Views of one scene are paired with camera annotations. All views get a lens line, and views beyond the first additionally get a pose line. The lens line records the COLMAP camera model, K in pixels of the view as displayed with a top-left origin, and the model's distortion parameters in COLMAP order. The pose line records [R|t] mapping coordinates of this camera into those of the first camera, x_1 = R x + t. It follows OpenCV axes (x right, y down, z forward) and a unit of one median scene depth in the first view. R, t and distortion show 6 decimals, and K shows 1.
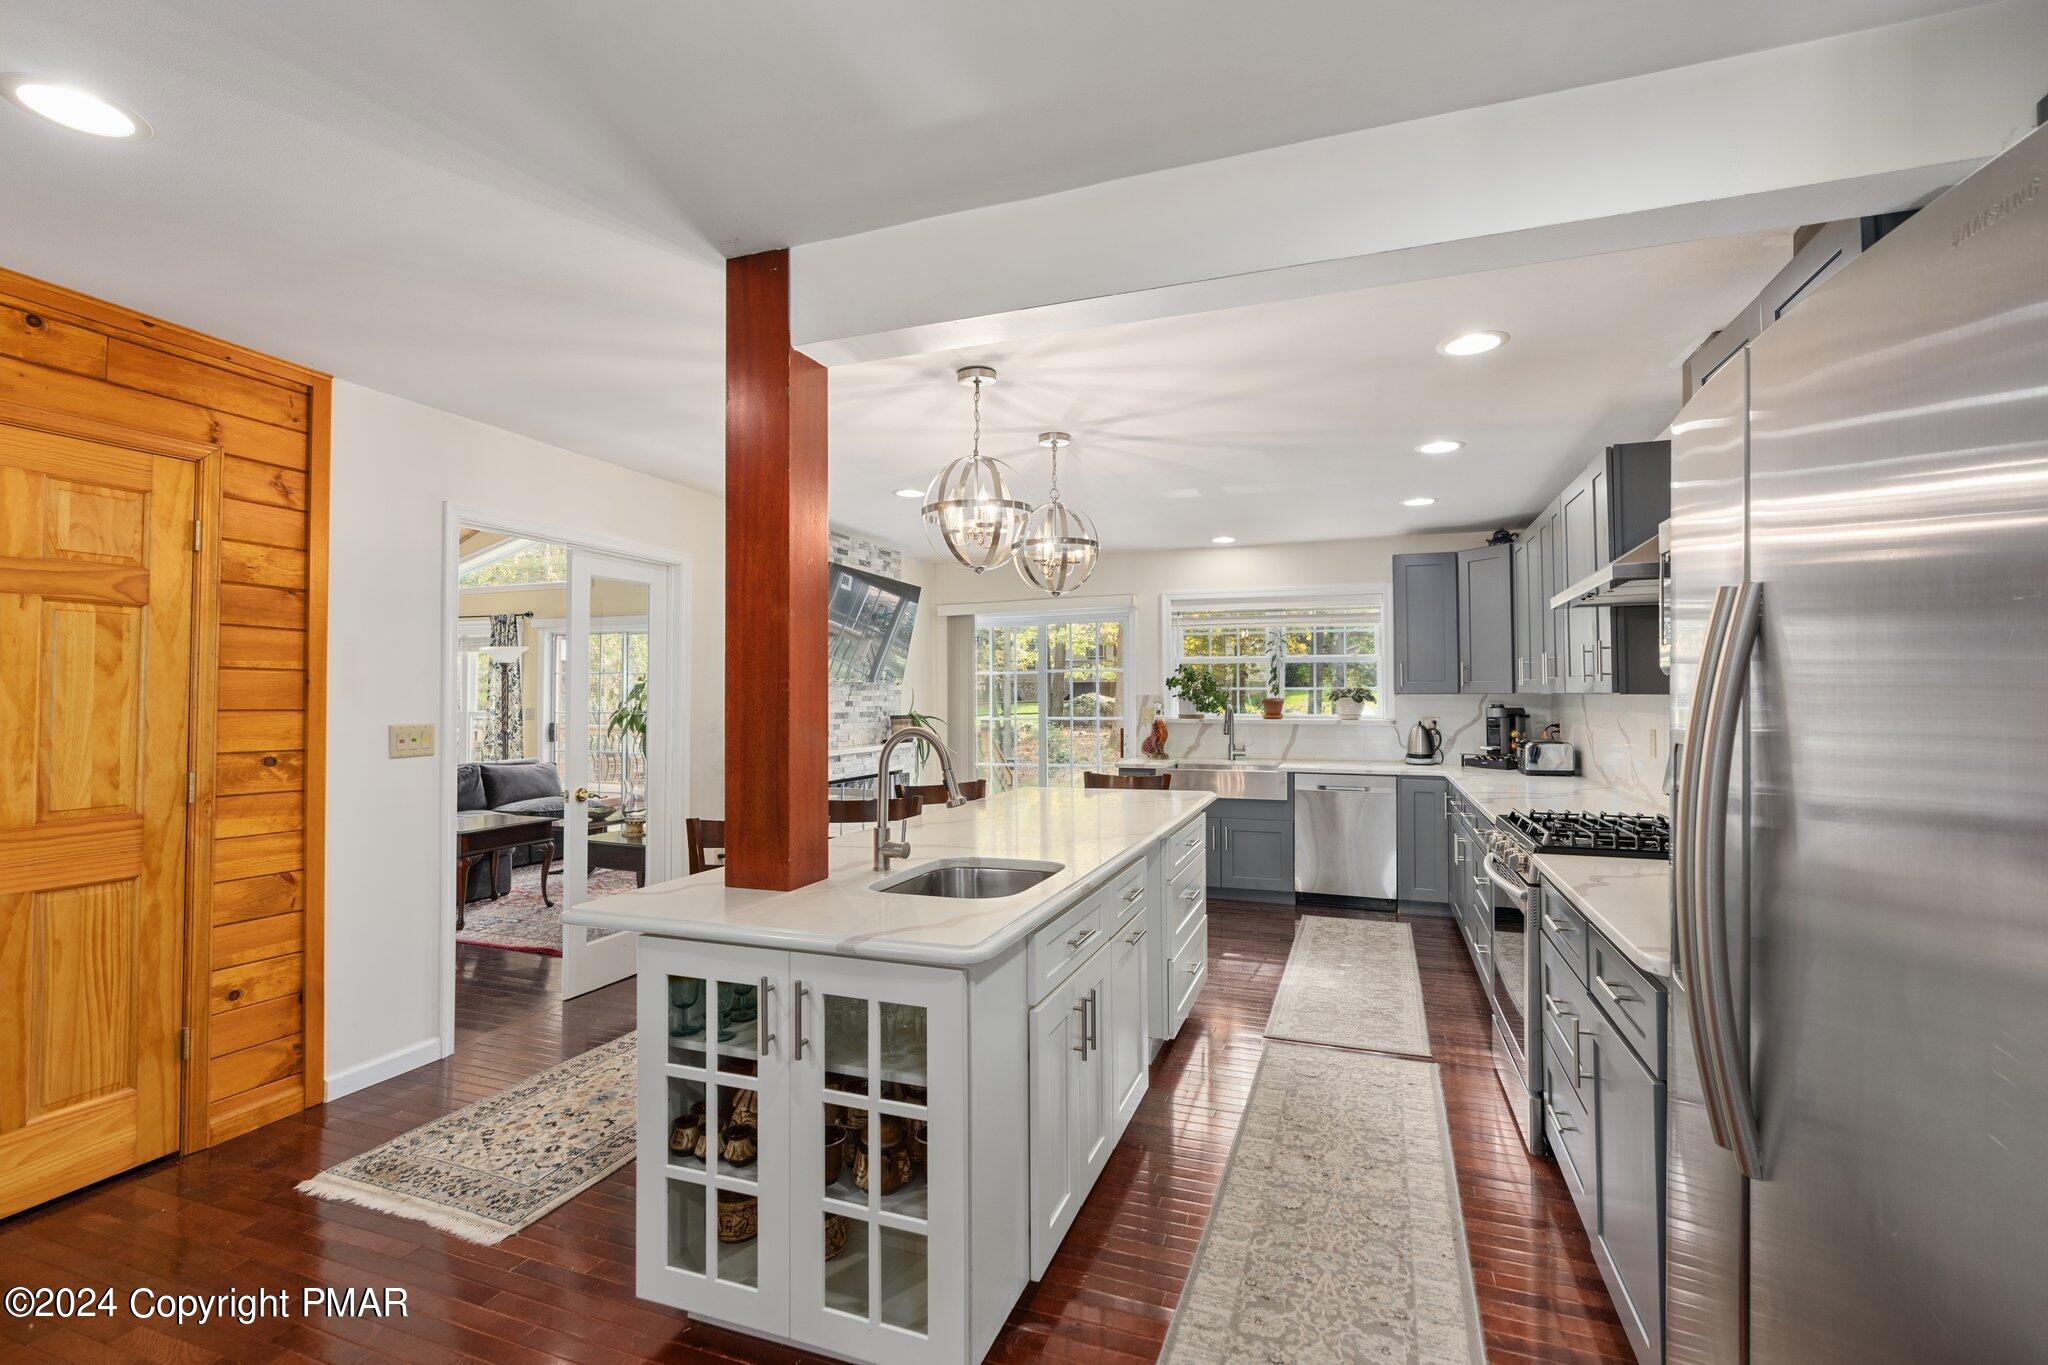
lens RADIAL K [[919.3, 0, 1022.2], [0, 919.3, 677.4], [0, 0, 1]] dist [-0.005623, 0.002417]
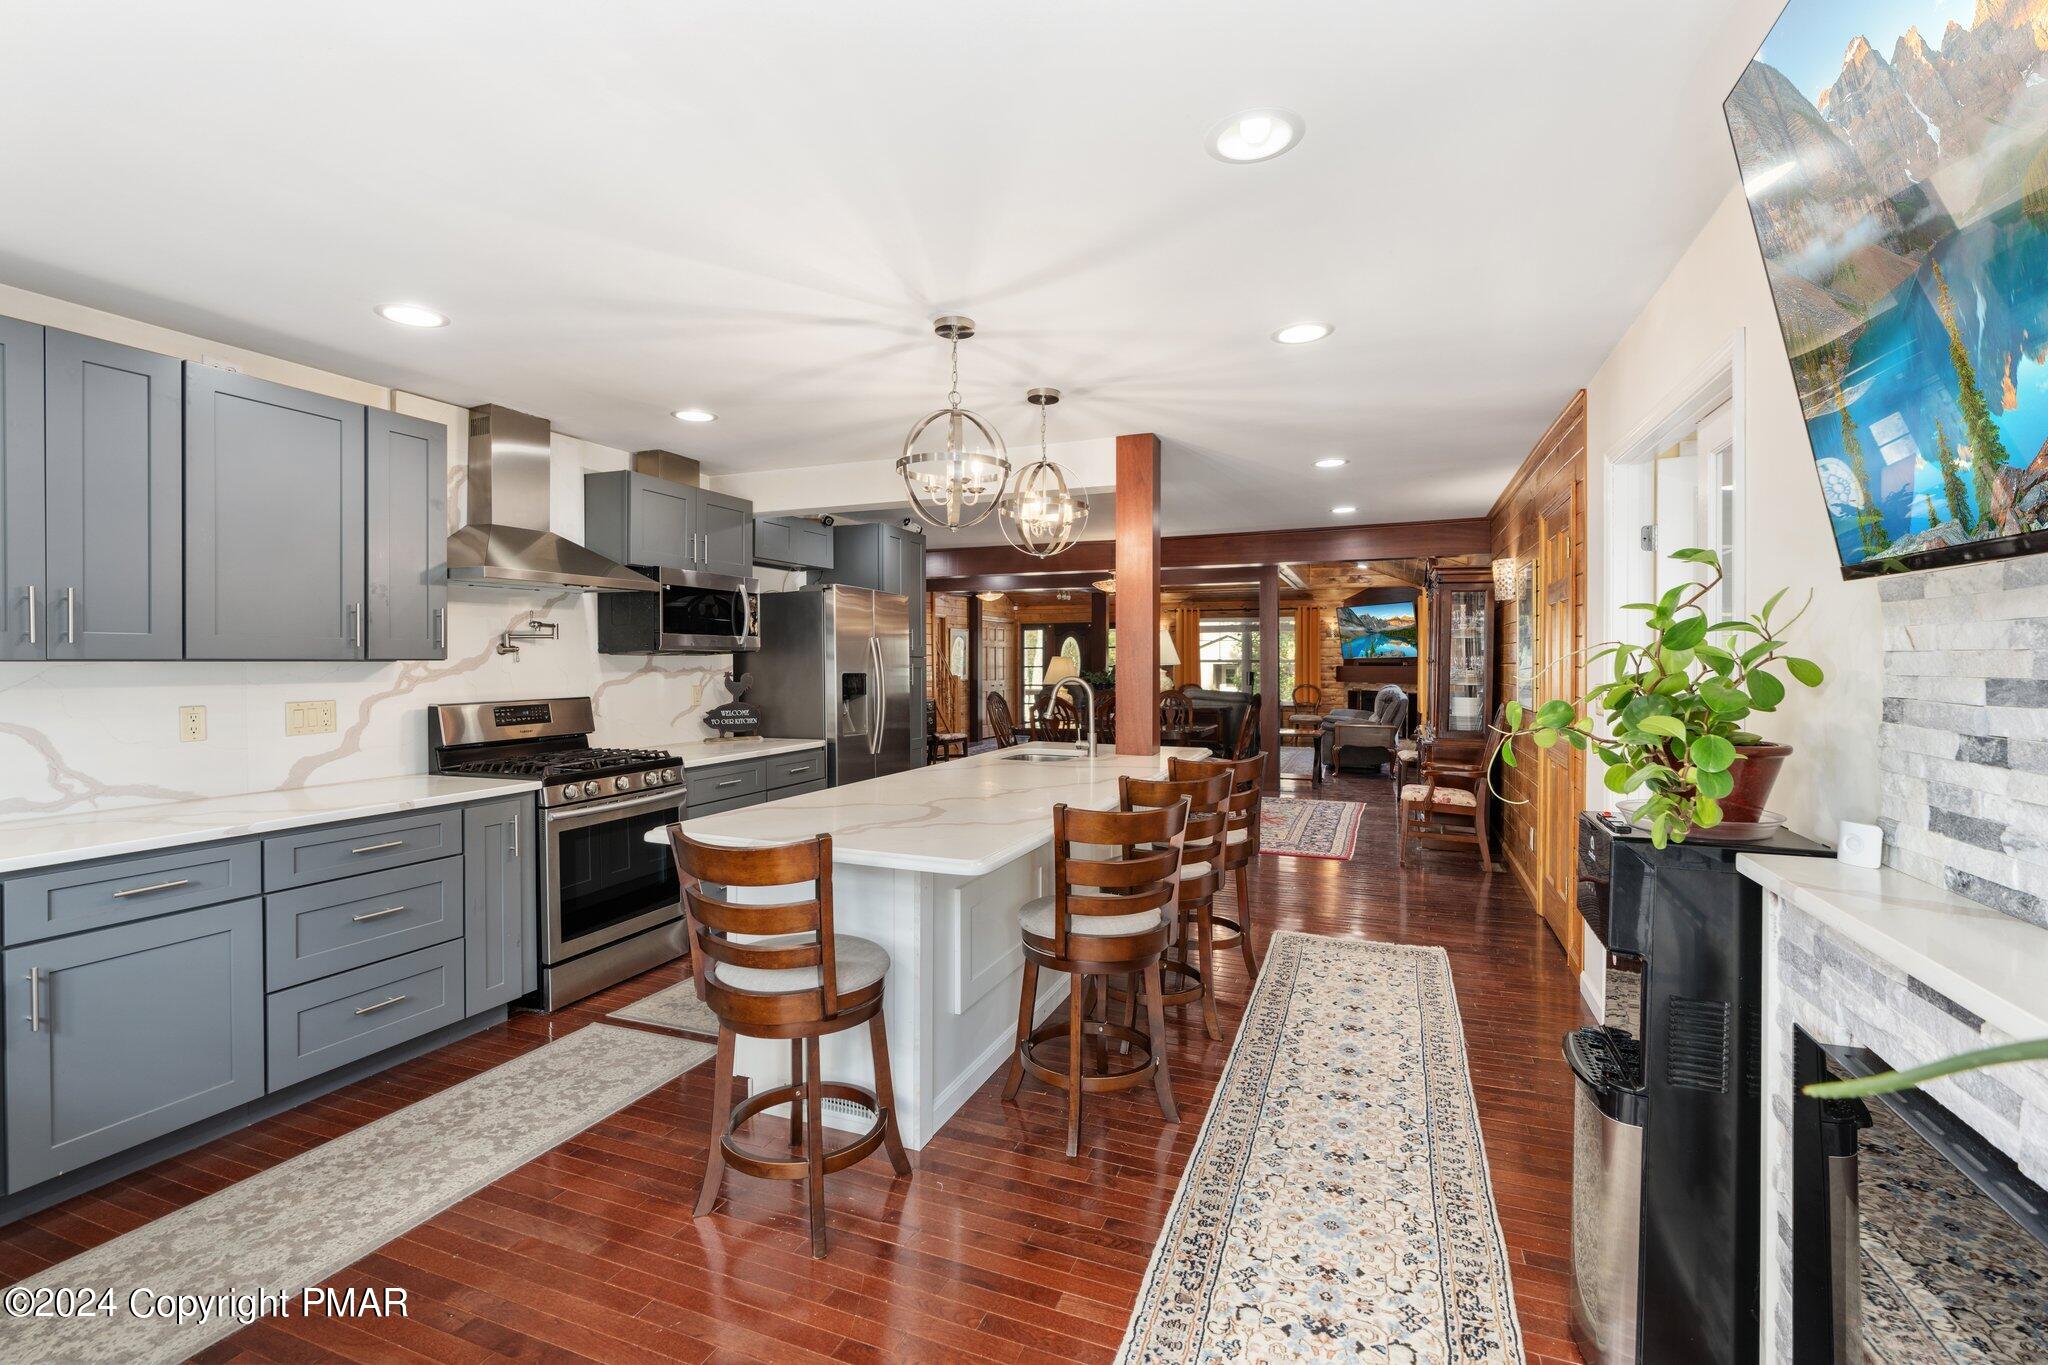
lens RADIAL K [[919.3, 0, 1026.5], [0, 919.3, 675.1], [0, 0, 1]] dist [-0.005623, 0.002417]
pose [[-0.999854, 0.004556, 0.016443, -0.023292], [0.004468, 0.999976, -0.005384, 0.024685], [-0.016467, -0.005310, -0.999850, 1.130239]]
